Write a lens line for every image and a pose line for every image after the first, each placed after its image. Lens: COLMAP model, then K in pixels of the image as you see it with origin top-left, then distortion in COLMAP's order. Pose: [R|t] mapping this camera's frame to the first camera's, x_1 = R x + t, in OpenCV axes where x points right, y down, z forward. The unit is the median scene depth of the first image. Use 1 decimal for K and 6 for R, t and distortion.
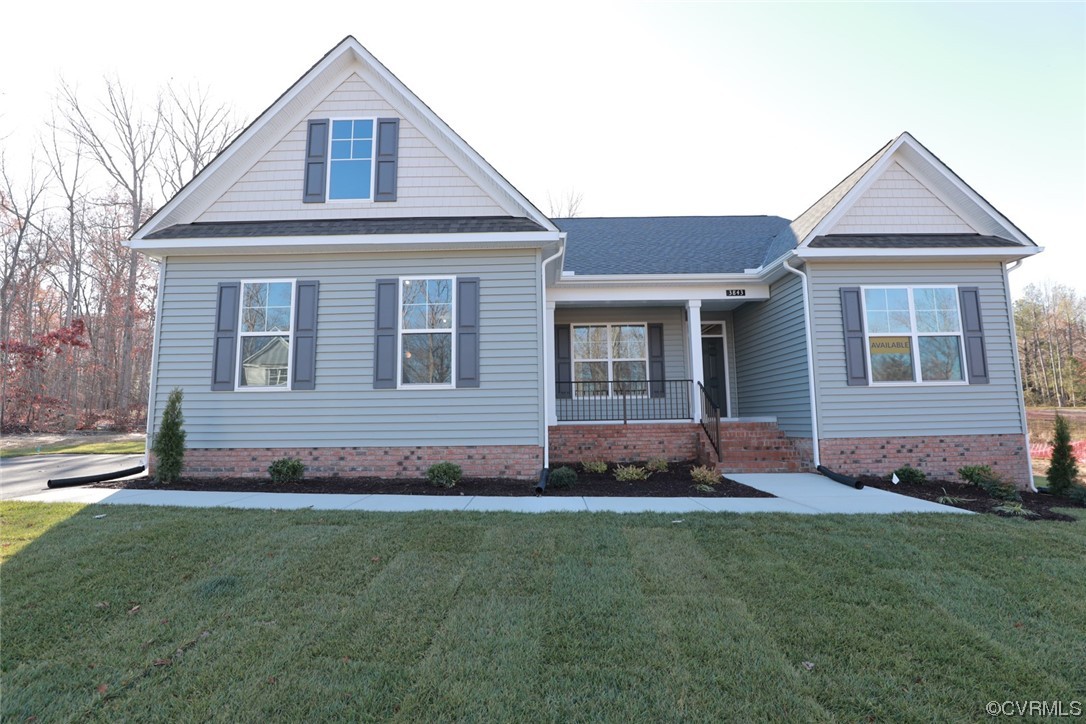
lens RADIAL K [[500.2, 0, 541.5], [0, 500.2, 360.0], [0, 0, 1]] dist [-0.031897, 0.004366]
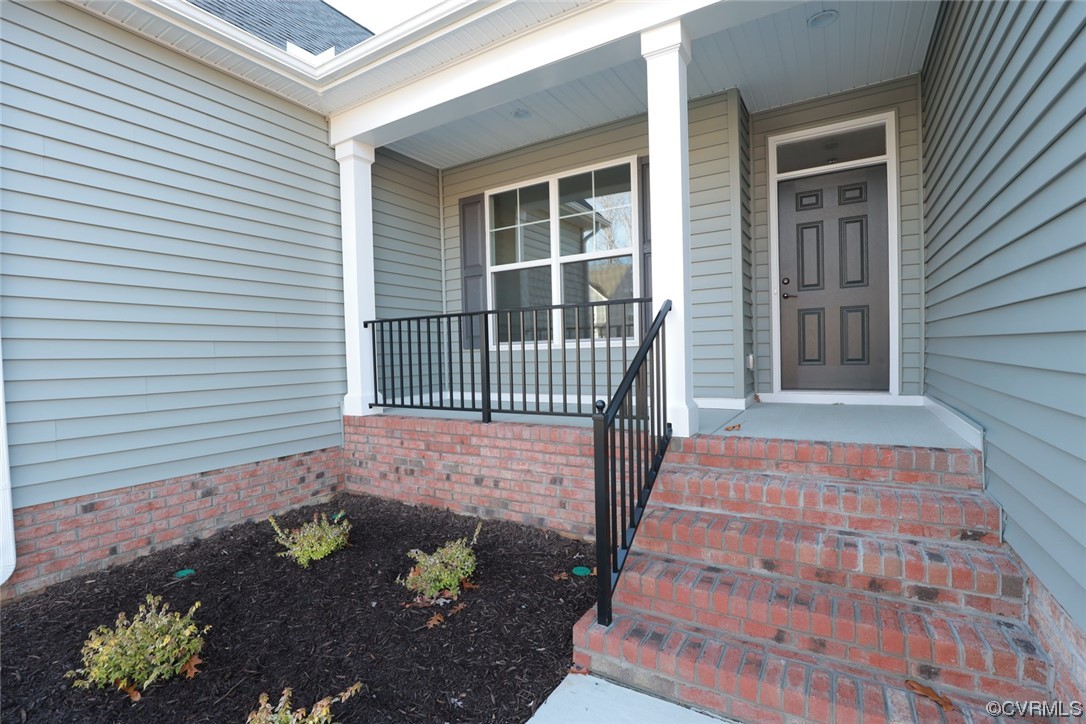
lens RADIAL K [[500.2, 0, 543.5], [0, 500.2, 367.6], [0, 0, 1]] dist [-0.031897, 0.004366]
pose [[0.861694, 0.008508, -0.507357, 0.399146], [0.076246, 0.986336, 0.146037, 0.031374], [0.501668, -0.164524, 0.849271, 0.682247]]
